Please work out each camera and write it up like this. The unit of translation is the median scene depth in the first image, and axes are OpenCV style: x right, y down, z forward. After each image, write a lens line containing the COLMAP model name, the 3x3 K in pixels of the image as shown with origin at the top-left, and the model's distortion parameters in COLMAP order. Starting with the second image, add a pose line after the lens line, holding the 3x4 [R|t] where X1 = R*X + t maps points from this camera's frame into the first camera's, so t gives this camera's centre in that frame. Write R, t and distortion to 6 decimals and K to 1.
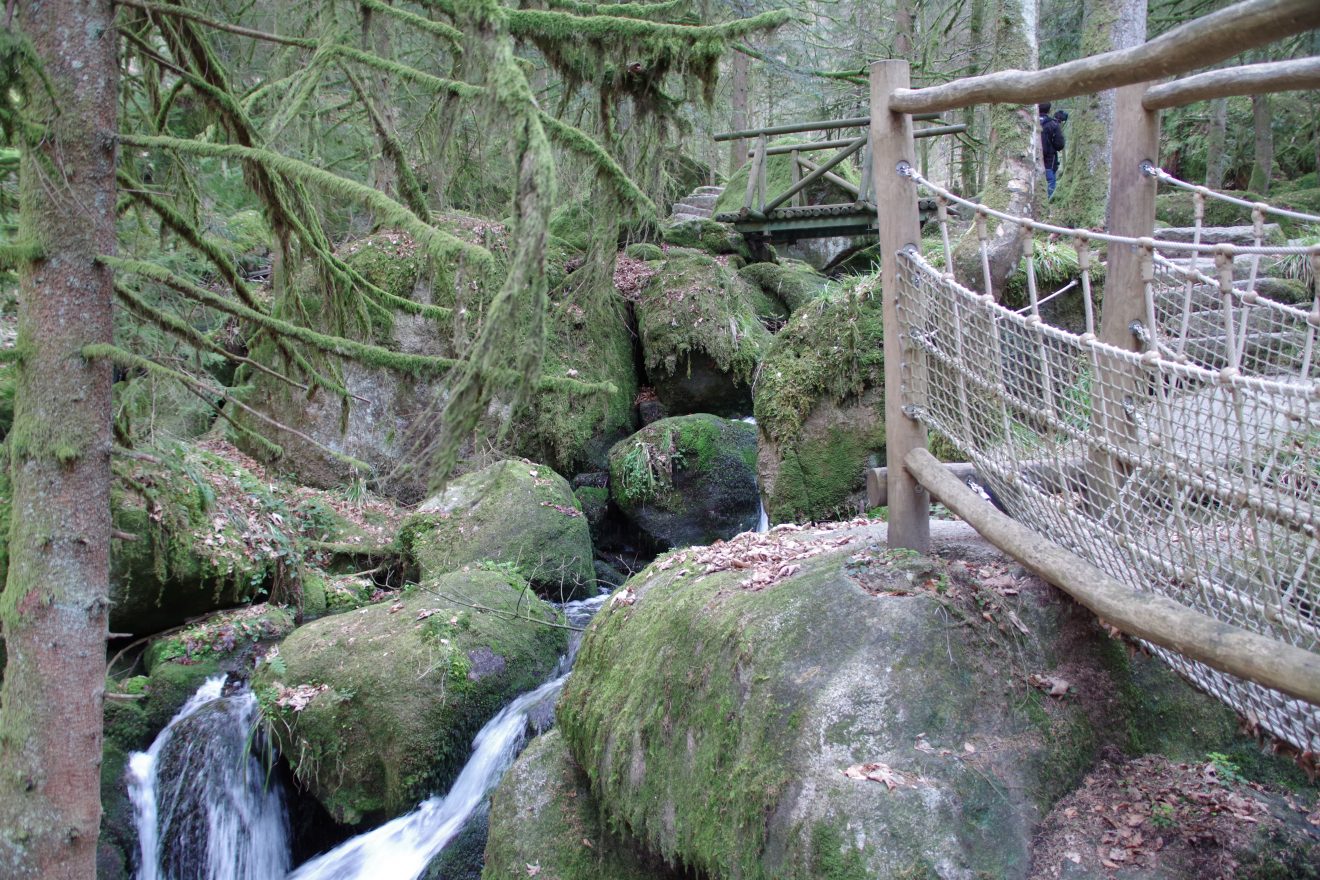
lens RADIAL K [[1316.7, 0, 651.4], [0, 1316.7, 434.5], [0, 0, 1]] dist [0.043119, 0.000000]
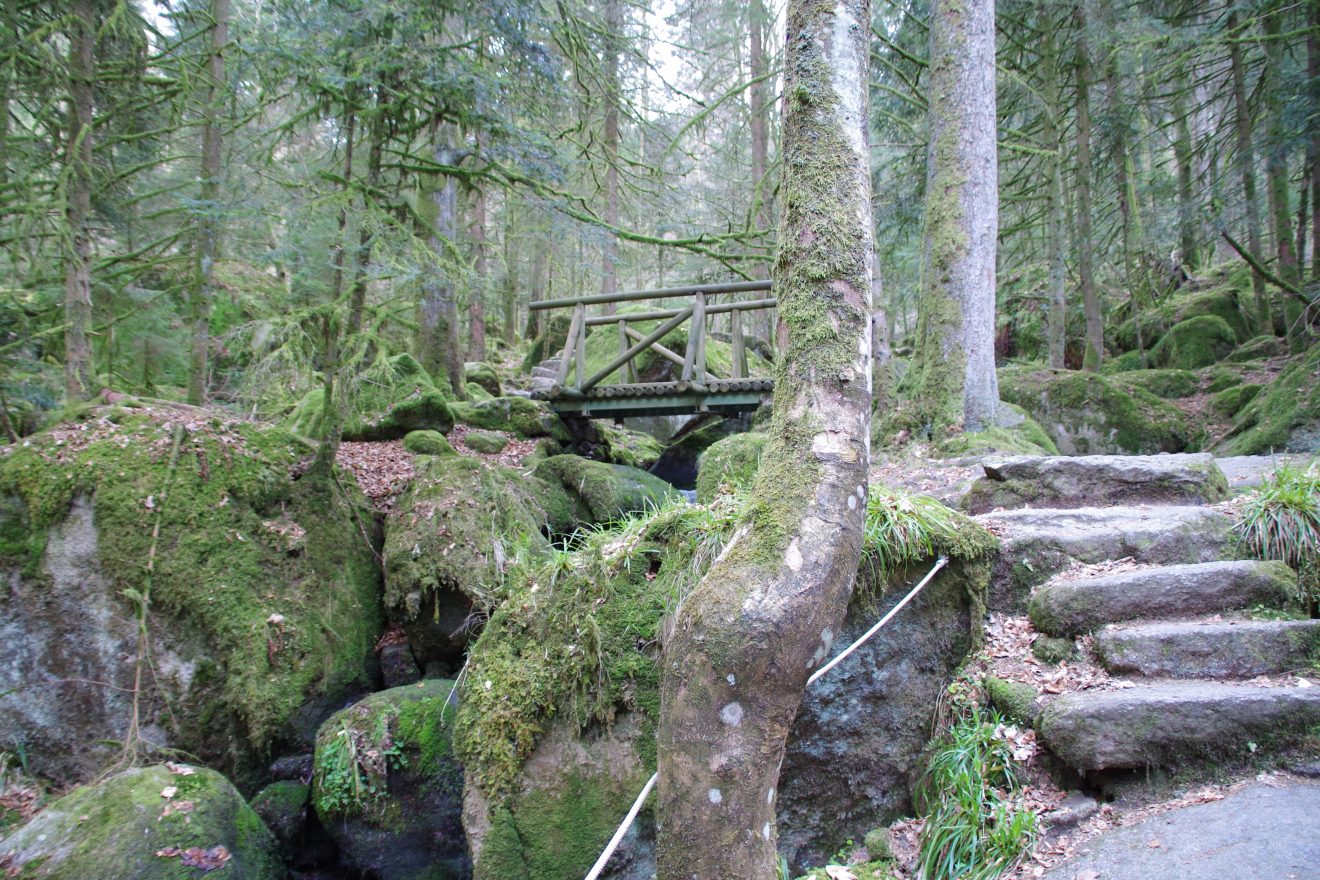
lens RADIAL K [[1004.7, 0, 669.1], [0, 1004.7, 443.5], [0, 0, 1]] dist [-0.098162, 0.031519]
pose [[0.997697, 0.002933, 0.067759, 0.123343], [0.002321, 0.997004, -0.077320, -0.101262], [-0.067782, 0.077299, 0.994701, 0.414606]]
